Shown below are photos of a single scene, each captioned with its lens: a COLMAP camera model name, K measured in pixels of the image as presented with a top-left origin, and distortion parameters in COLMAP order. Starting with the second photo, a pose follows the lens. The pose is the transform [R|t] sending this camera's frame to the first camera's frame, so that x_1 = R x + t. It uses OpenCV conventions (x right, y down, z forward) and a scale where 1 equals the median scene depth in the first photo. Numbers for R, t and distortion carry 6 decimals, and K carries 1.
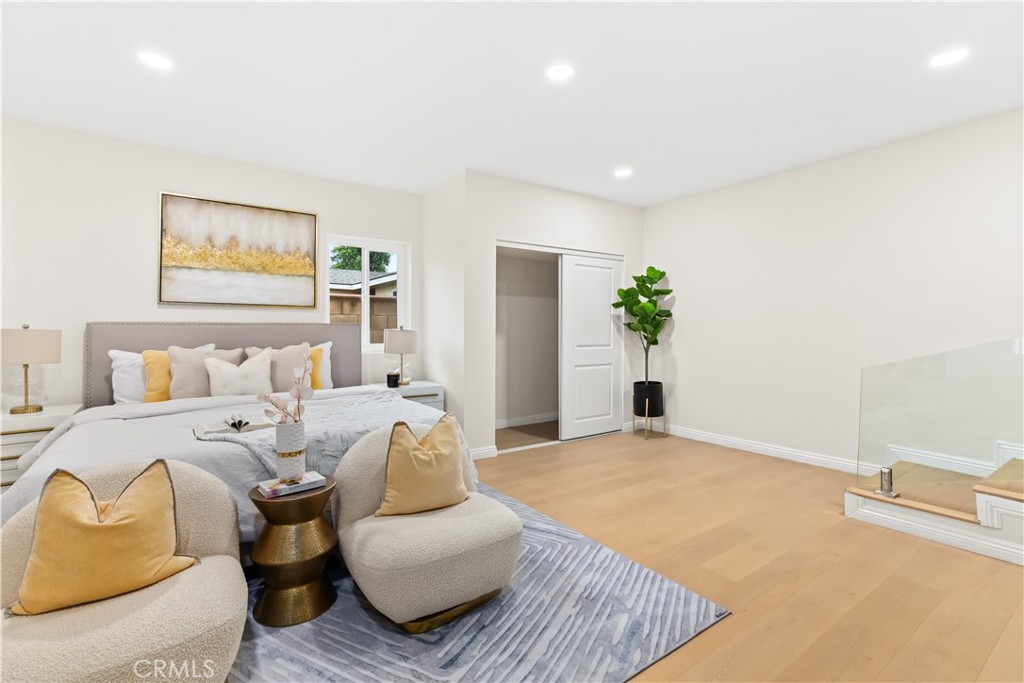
lens RADIAL K [[465.2, 0, 507.0], [0, 465.2, 326.8], [0, 0, 1]] dist [0.004159, 0.000825]
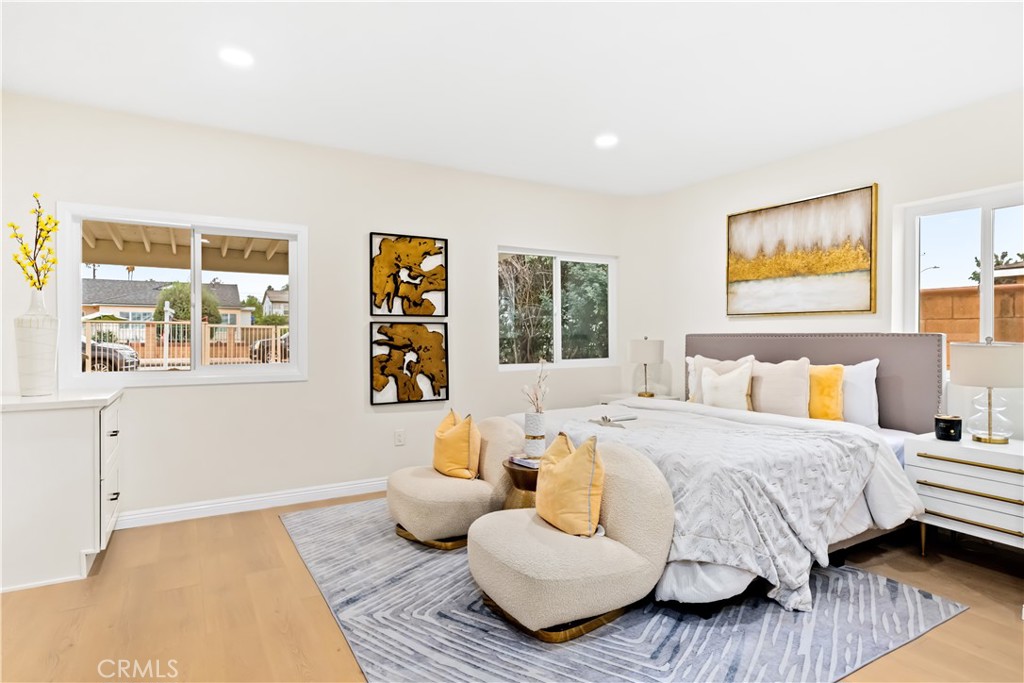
lens RADIAL K [[546.5, 0, 505.9], [0, 546.5, 338.3], [0, 0, 1]] dist [0.002416, 0.000664]
pose [[-0.081848, 0.003452, -0.996639, 0.764318], [0.002973, 0.999990, 0.003220, -0.006167], [0.996640, -0.002699, -0.081857, 0.759505]]
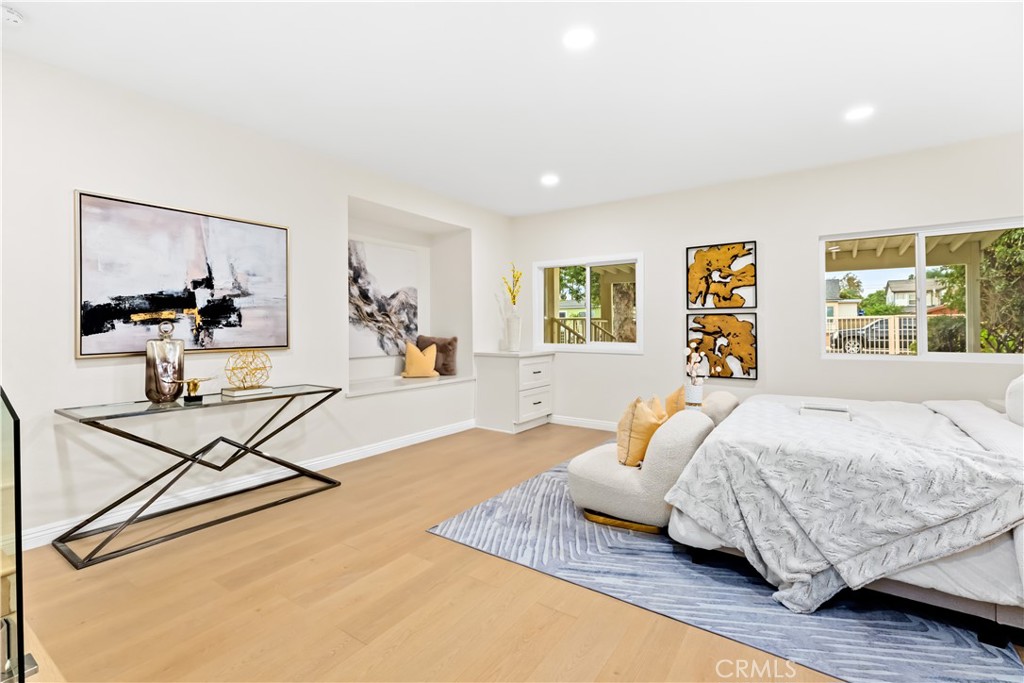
lens RADIAL K [[465.2, 0, 507.0], [0, 465.2, 326.8], [0, 0, 1]] dist [0.004159, 0.000825]
pose [[-0.938281, -0.000715, -0.345872, 0.512499], [0.000325, 0.999996, -0.002948, 0.004340], [0.345873, -0.002878, -0.938277, 1.668608]]
